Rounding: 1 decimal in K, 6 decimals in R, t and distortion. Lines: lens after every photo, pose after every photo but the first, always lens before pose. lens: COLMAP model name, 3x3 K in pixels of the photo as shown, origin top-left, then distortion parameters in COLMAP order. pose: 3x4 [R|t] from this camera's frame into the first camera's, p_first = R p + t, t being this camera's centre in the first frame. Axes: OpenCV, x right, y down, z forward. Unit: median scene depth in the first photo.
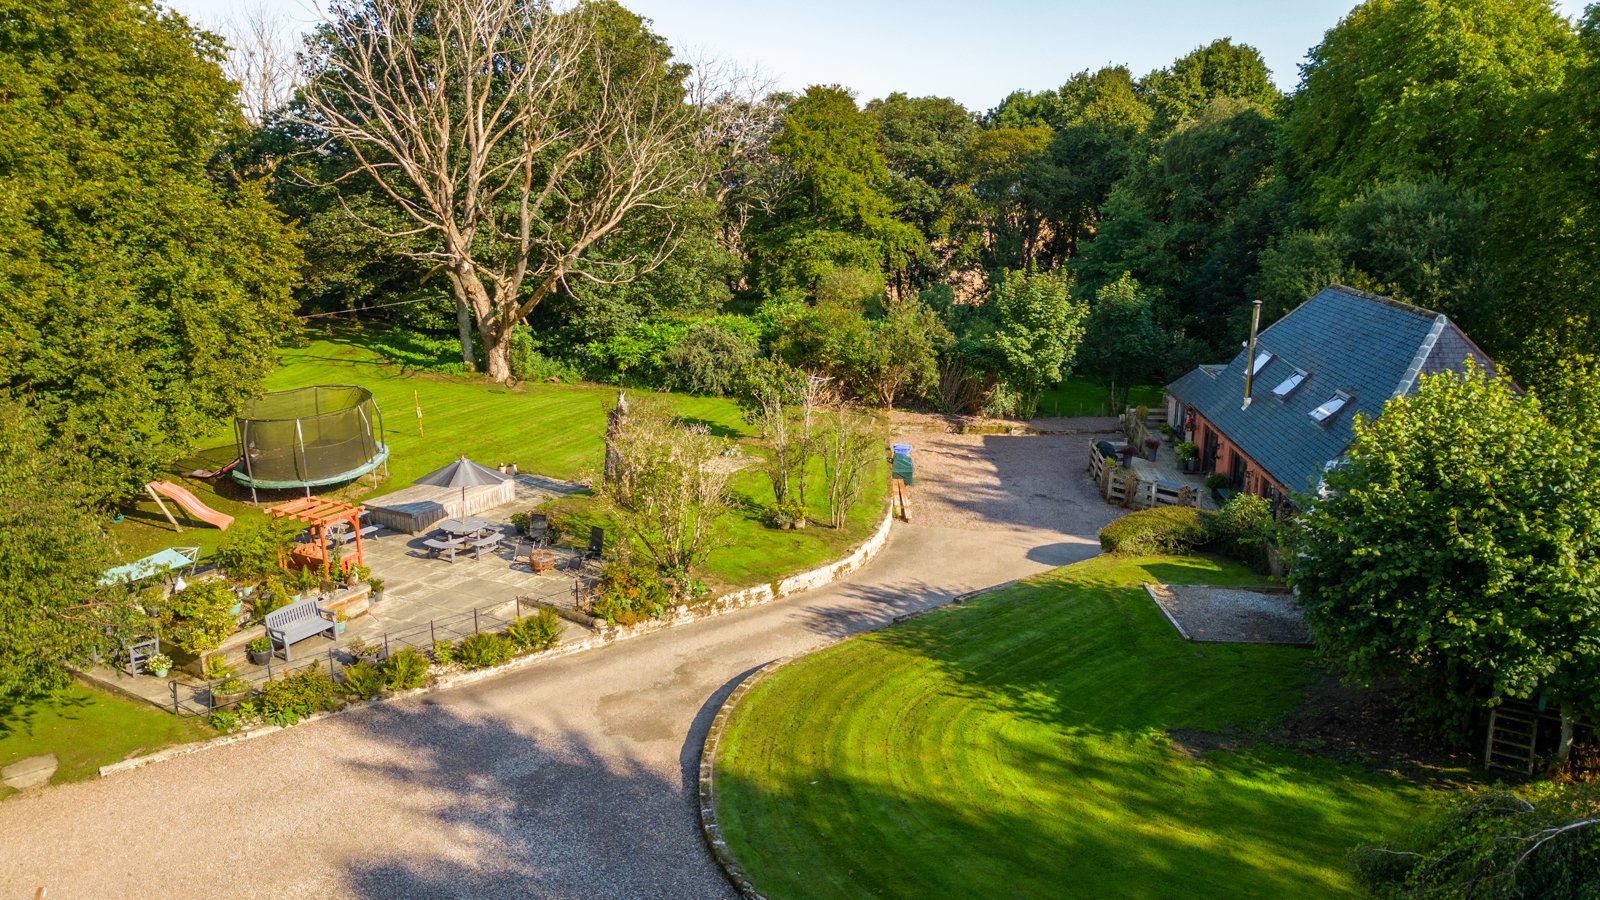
lens RADIAL K [[1115.9, 0, 799.8], [0, 1115.9, 456.2], [0, 0, 1]] dist [0.103405, -0.147514]
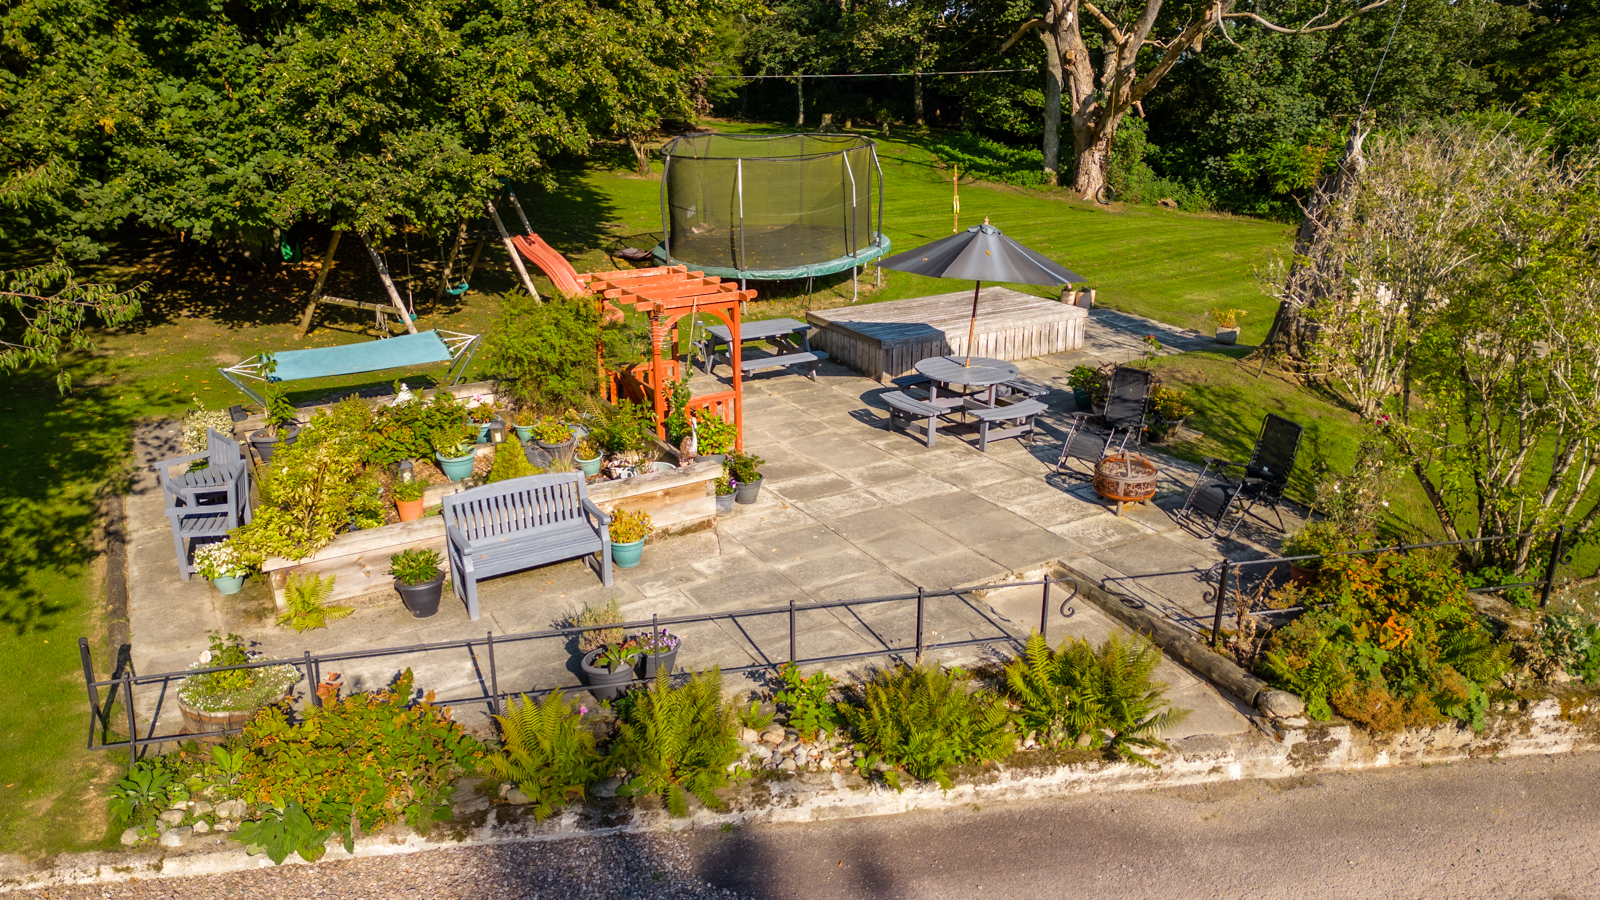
lens RADIAL K [[1115.9, 0, 799.8], [0, 1115.9, 456.2], [0, 0, 1]] dist [0.103405, -0.147514]
pose [[0.870425, 0.172087, -0.461243, -0.079495], [-0.127915, 0.983793, 0.125656, 0.026625], [0.475392, -0.050375, 0.878331, 0.319410]]
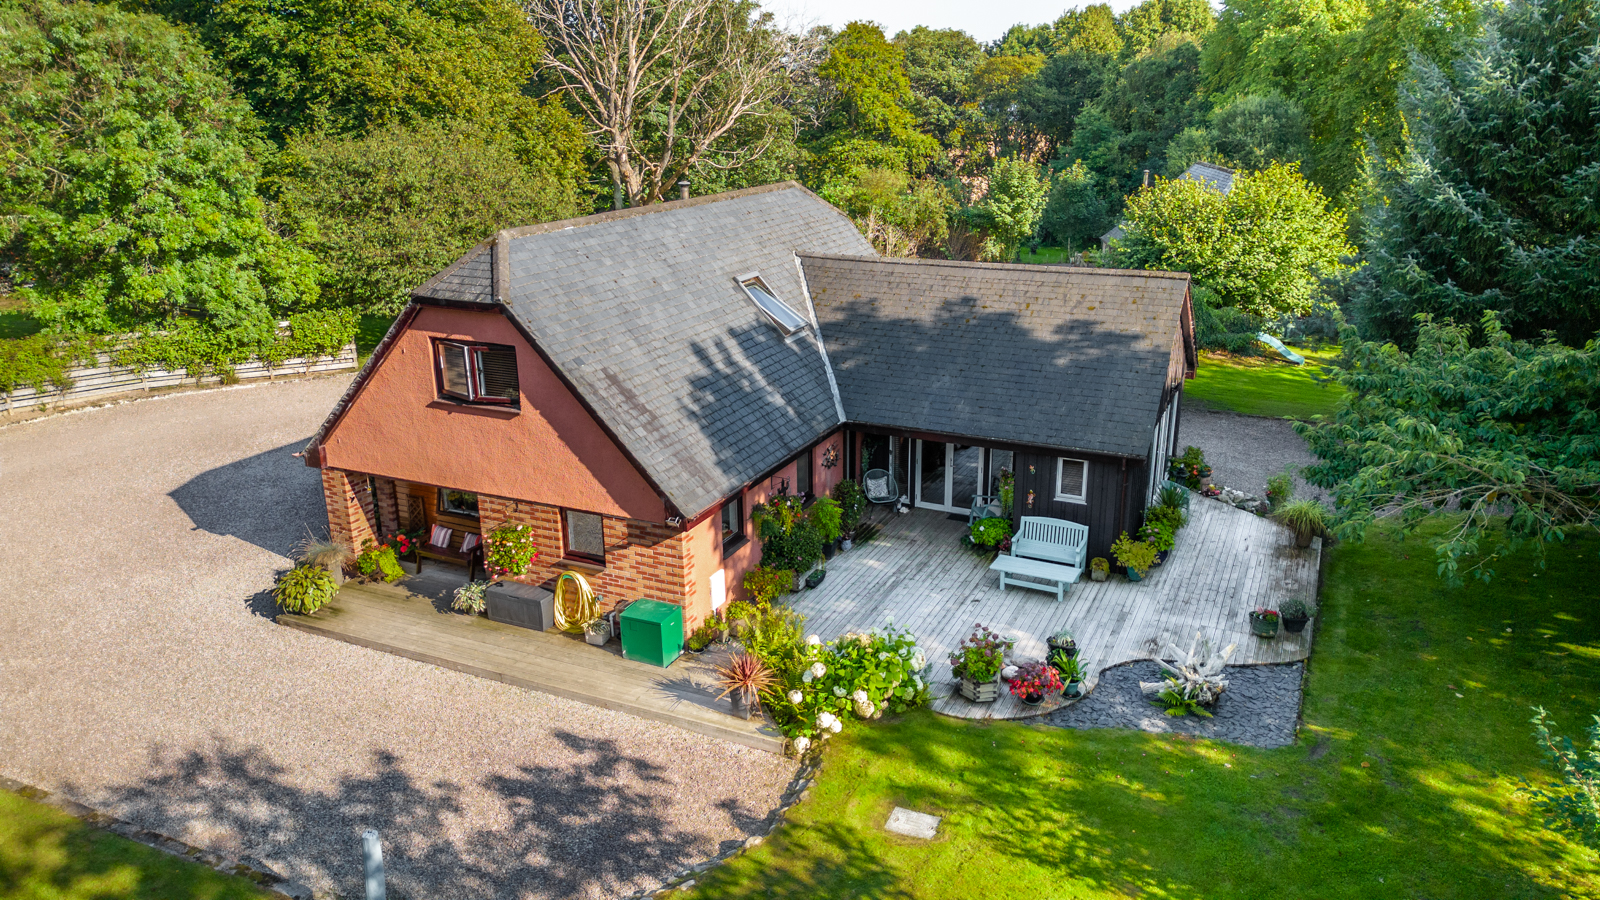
lens RADIAL K [[1115.9, 0, 799.8], [0, 1115.9, 456.2], [0, 0, 1]] dist [0.103405, -0.147514]
pose [[0.999928, 0.003421, -0.011510, -0.052344], [-0.002712, 0.998132, 0.061028, 0.131341], [0.011697, -0.060992, 0.998070, -0.485435]]
